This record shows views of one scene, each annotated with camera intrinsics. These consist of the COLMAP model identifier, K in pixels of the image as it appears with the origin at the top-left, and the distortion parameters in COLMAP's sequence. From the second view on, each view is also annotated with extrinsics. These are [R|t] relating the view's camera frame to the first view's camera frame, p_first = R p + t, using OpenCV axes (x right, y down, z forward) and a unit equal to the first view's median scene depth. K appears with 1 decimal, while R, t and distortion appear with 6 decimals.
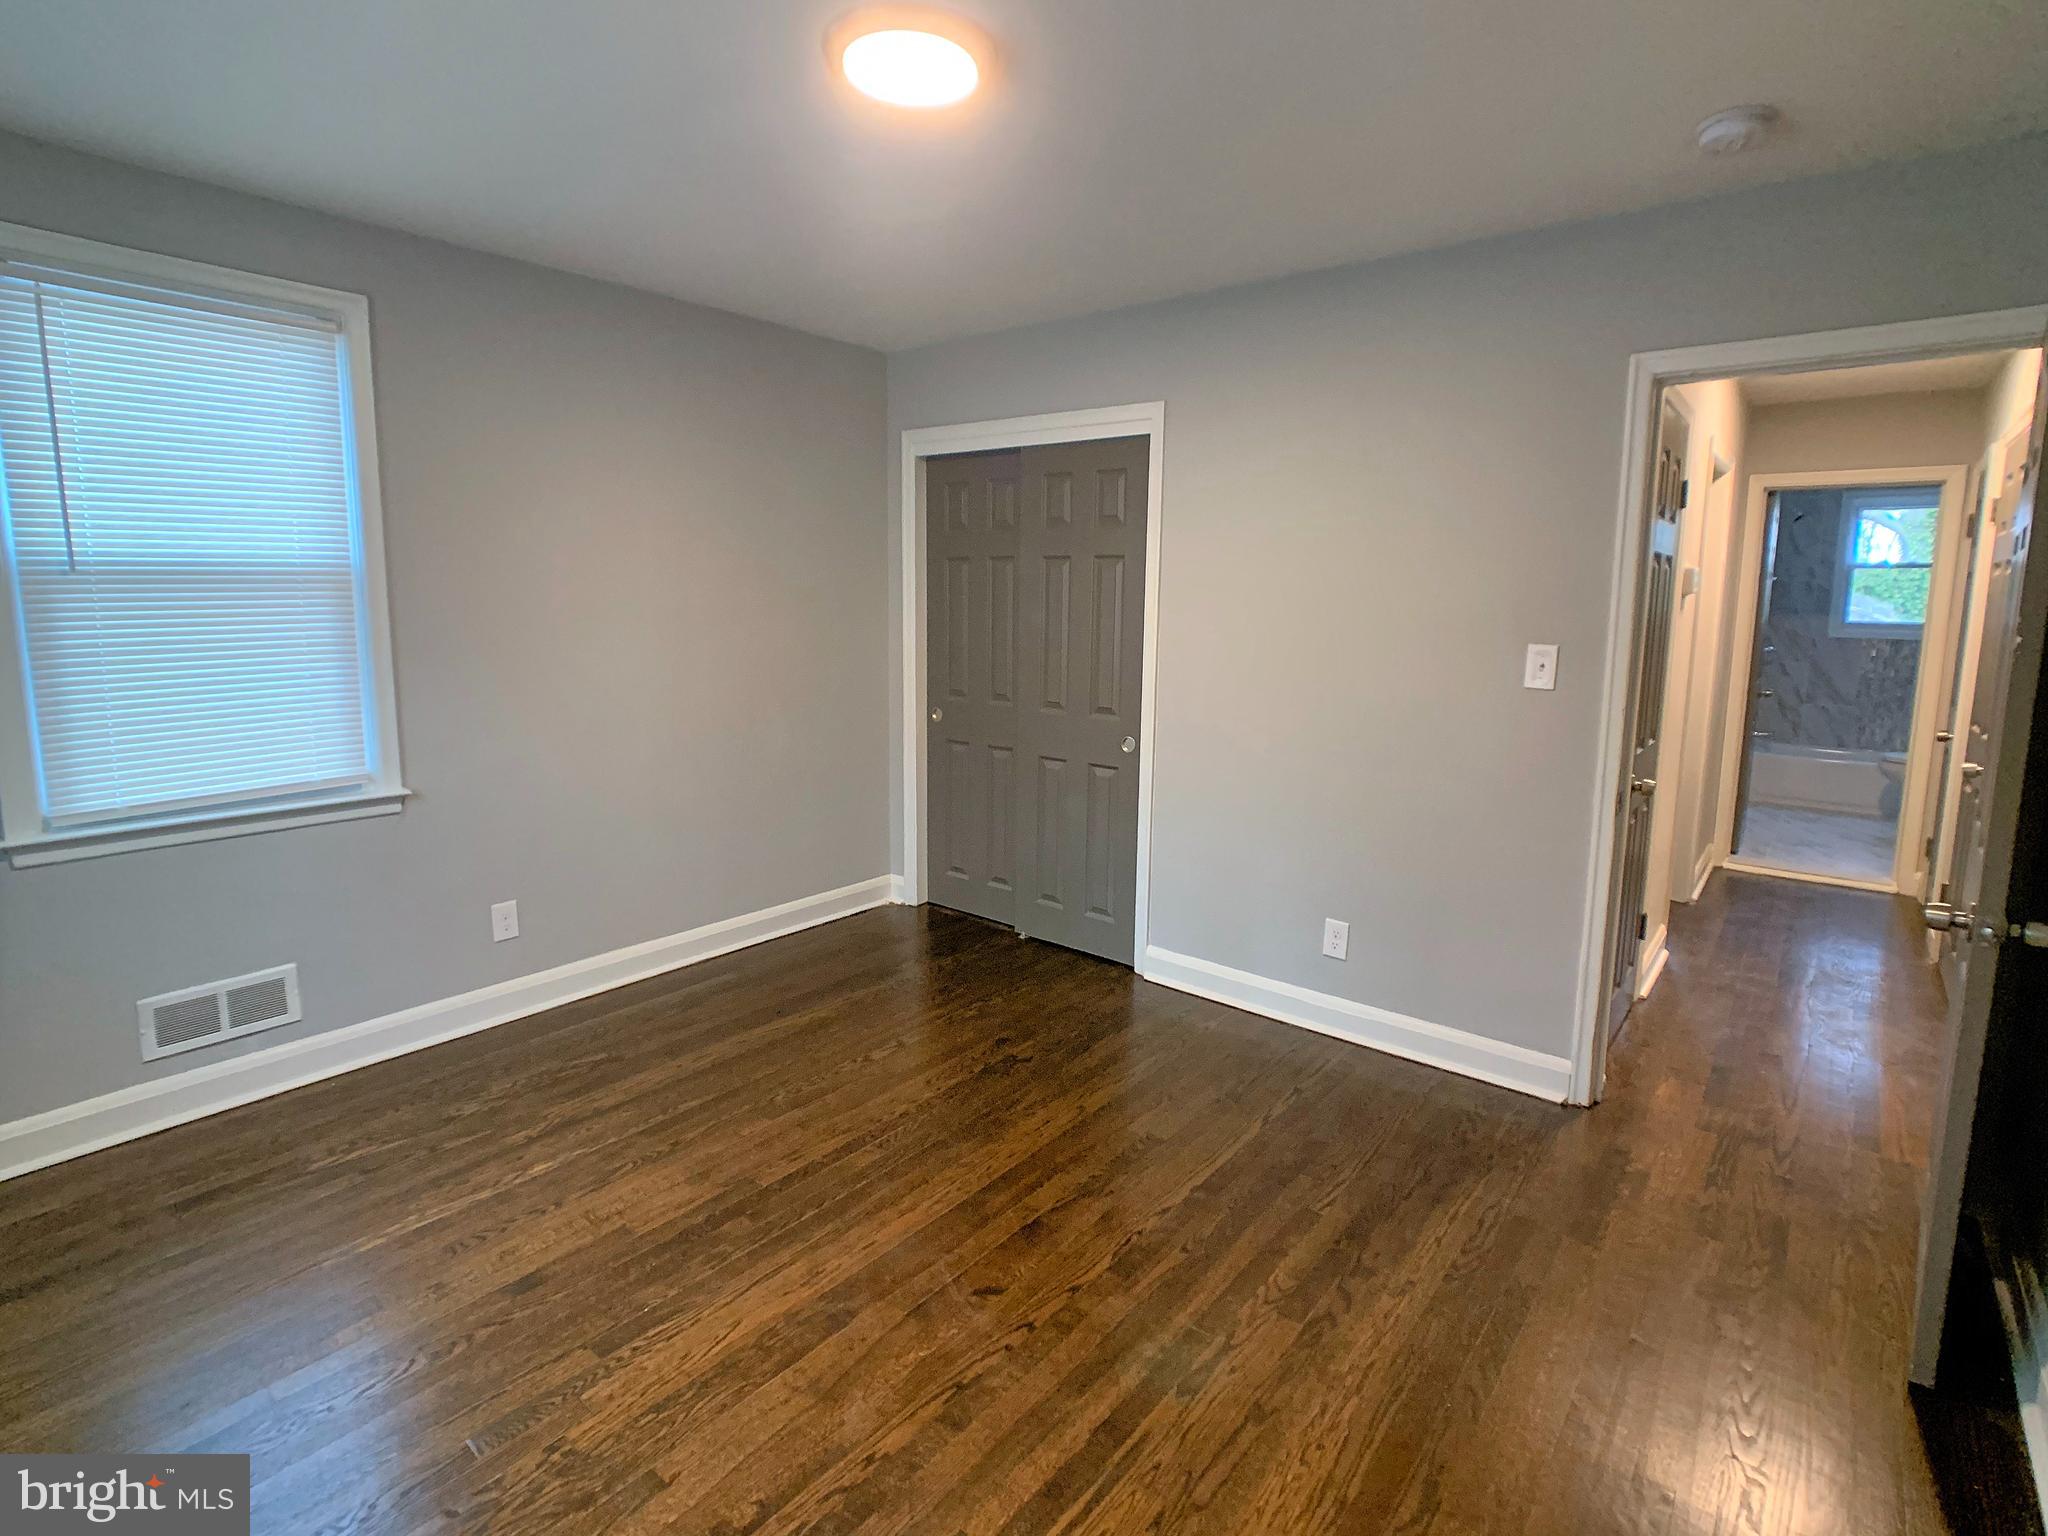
lens RADIAL K [[1005.6, 0, 1041.3], [0, 1005.6, 715.3], [0, 0, 1]] dist [-0.018297, -0.001118]
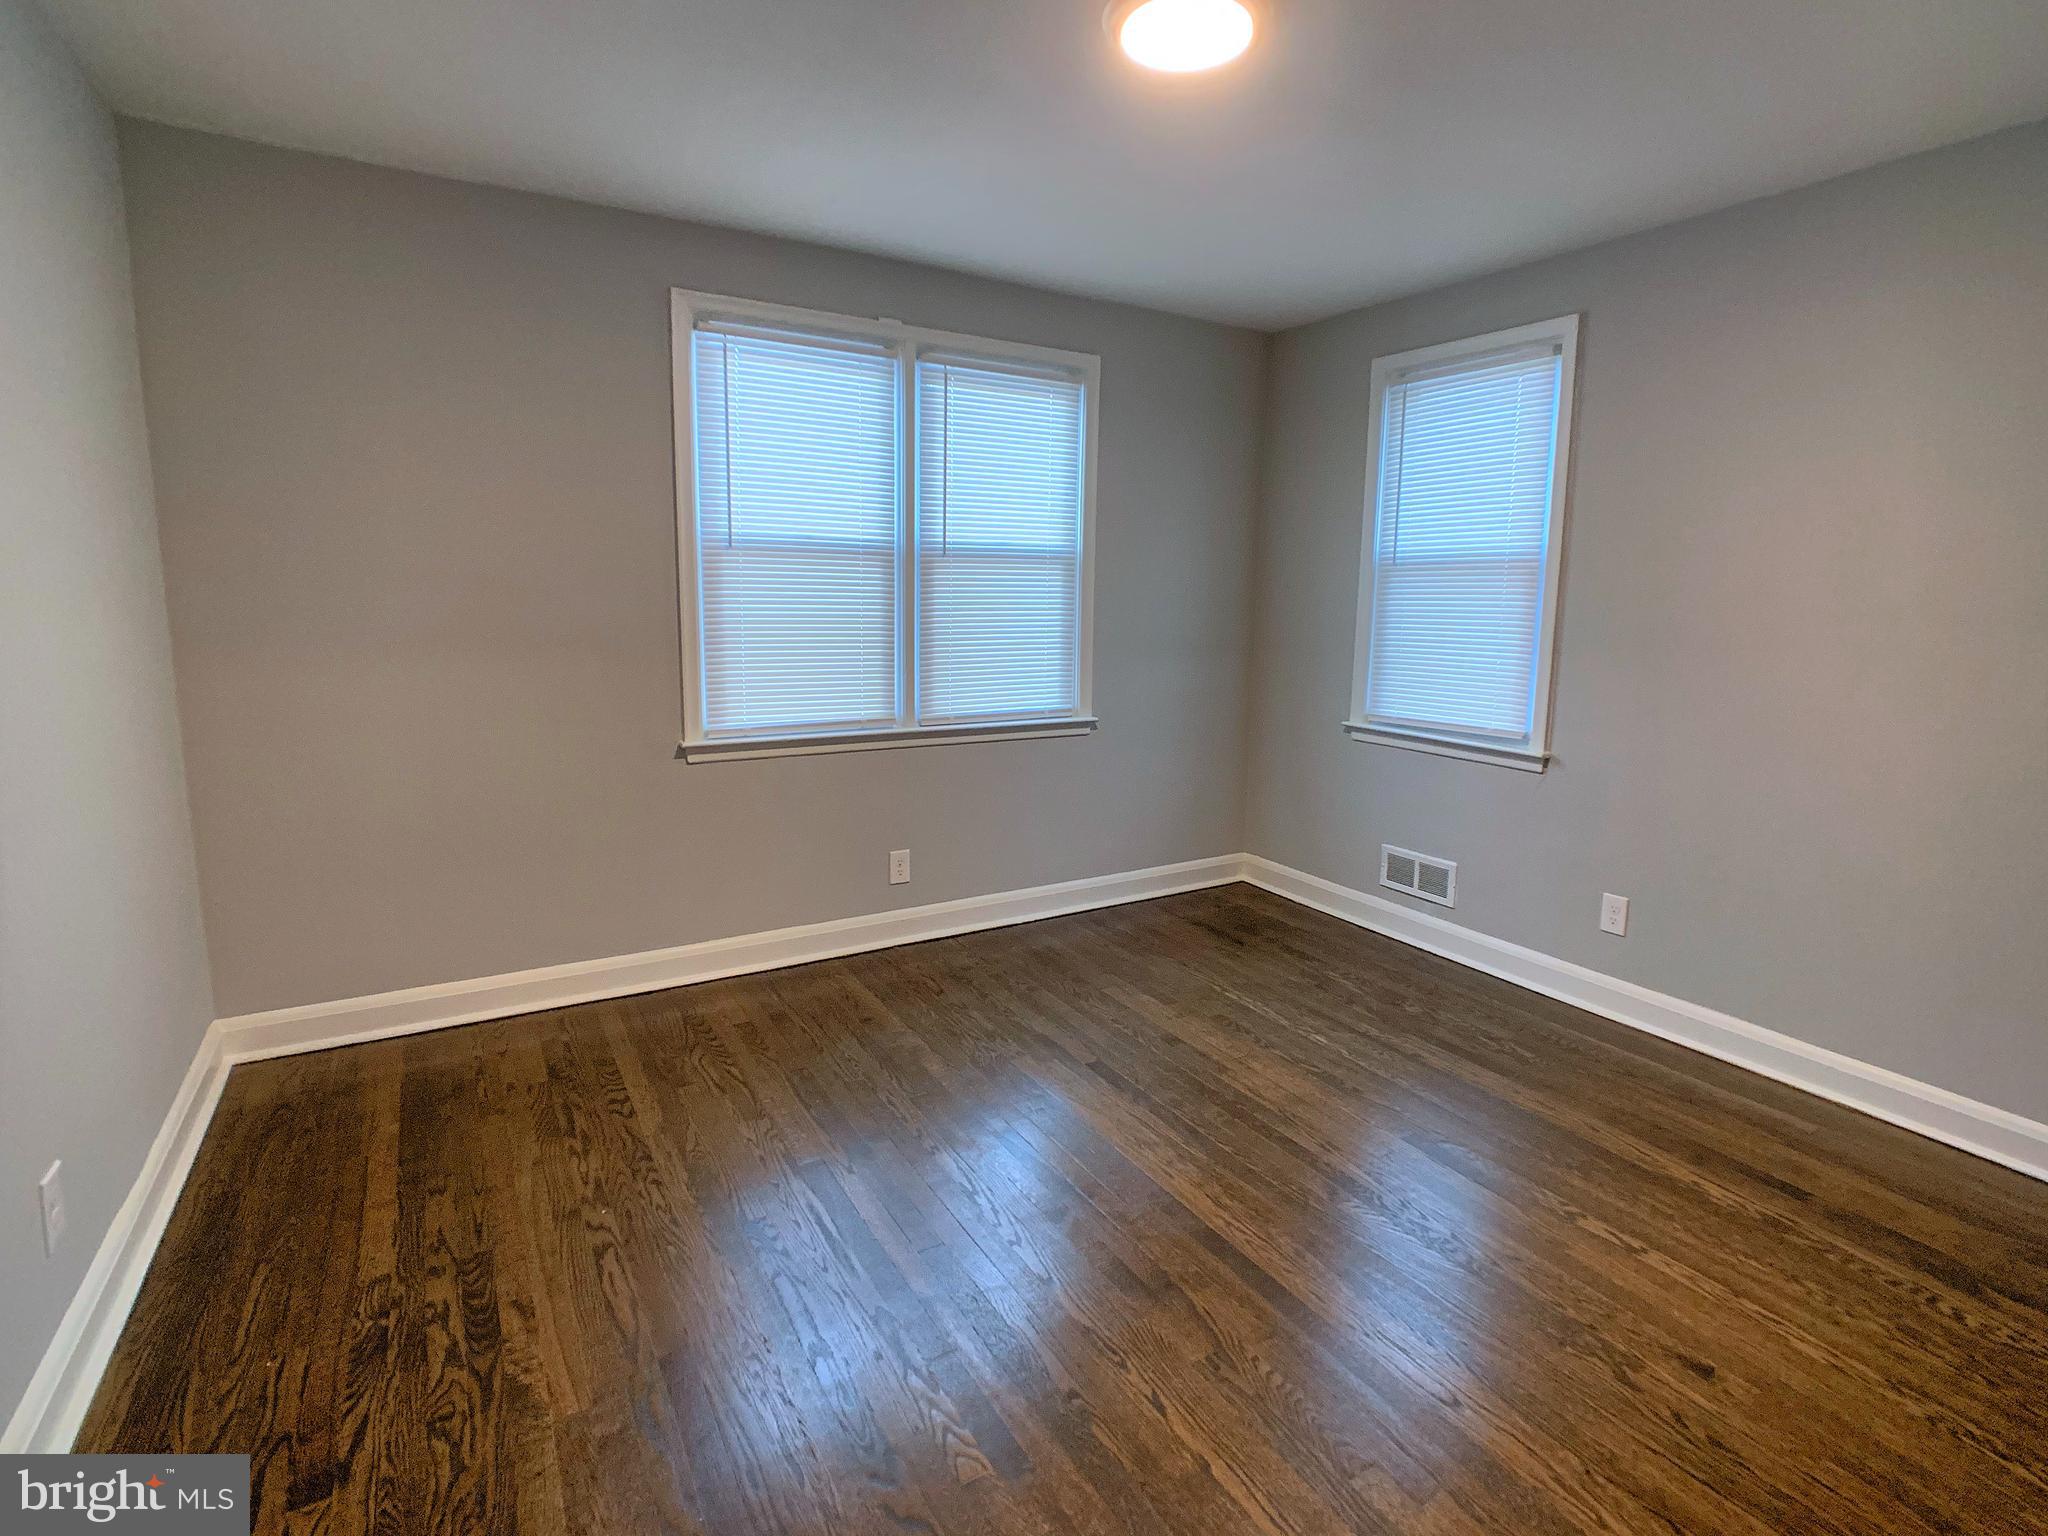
lens RADIAL K [[1005.6, 0, 1041.3], [0, 1005.6, 715.3], [0, 0, 1]] dist [-0.018297, -0.001118]
pose [[-0.339680, 0.103535, -0.934825, 0.675497], [-0.137382, 0.977801, 0.158214, -0.075918], [0.930454, 0.182171, -0.317915, 0.938280]]
